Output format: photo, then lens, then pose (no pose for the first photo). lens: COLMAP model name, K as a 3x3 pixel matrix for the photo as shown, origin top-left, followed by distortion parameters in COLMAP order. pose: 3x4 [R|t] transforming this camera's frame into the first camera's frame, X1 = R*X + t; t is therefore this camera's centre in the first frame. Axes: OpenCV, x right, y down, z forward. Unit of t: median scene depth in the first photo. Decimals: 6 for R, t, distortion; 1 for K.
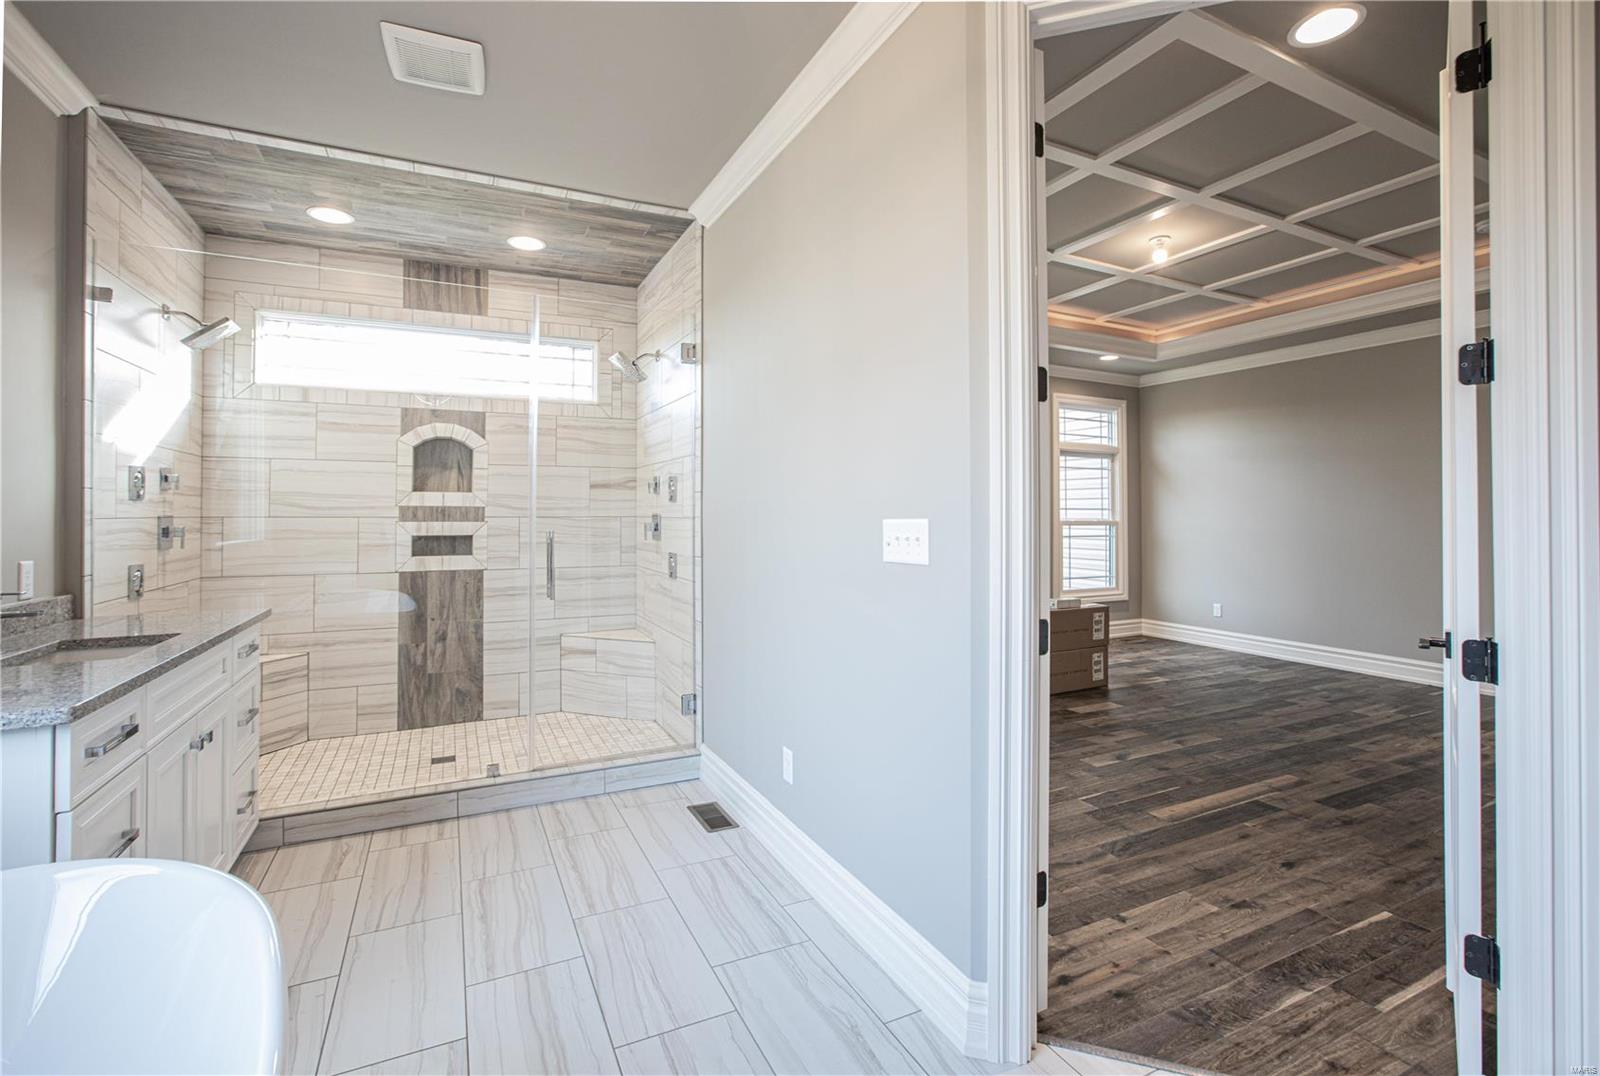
lens RADIAL K [[726.0, 0, 801.3], [0, 726.0, 496.5], [0, 0, 1]] dist [-0.044737, 0.023097]
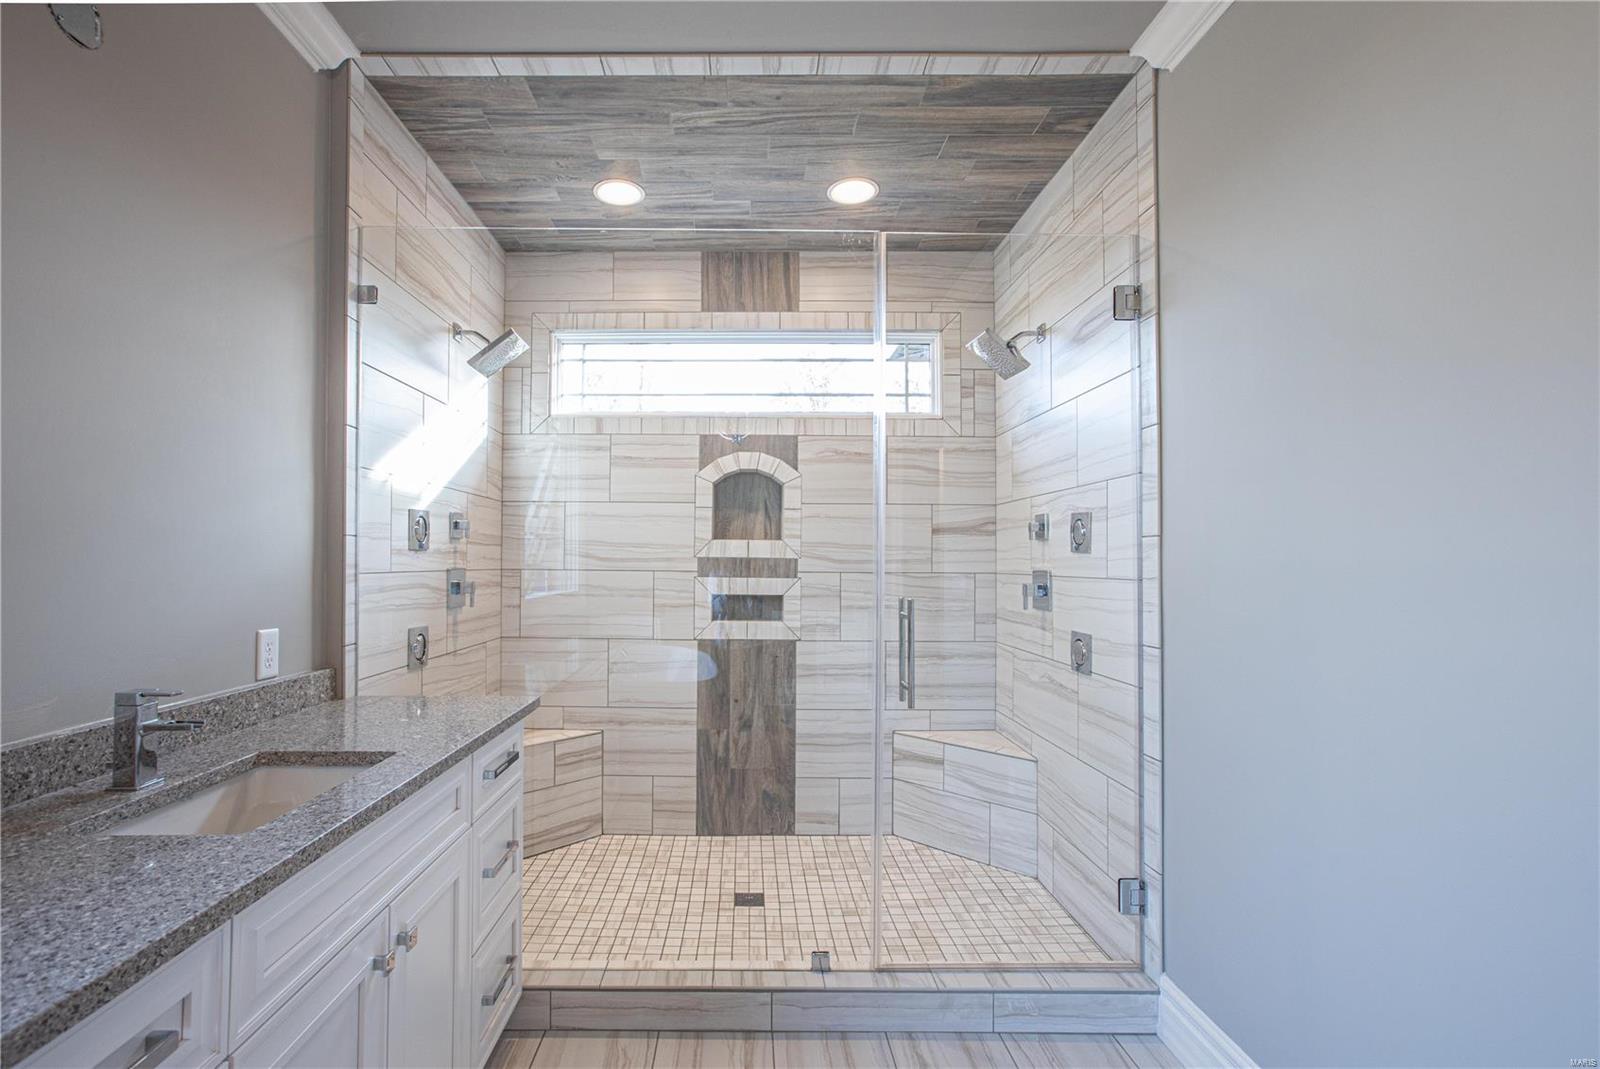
lens RADIAL K [[739.8, 0, 791.1], [0, 739.8, 538.7], [0, 0, 1]] dist [-0.075865, 0.038253]
pose [[0.922601, -0.006702, -0.385697, -0.165480], [0.003082, 0.999945, -0.010003, 0.001012], [0.385743, 0.008040, 0.922571, 0.315732]]
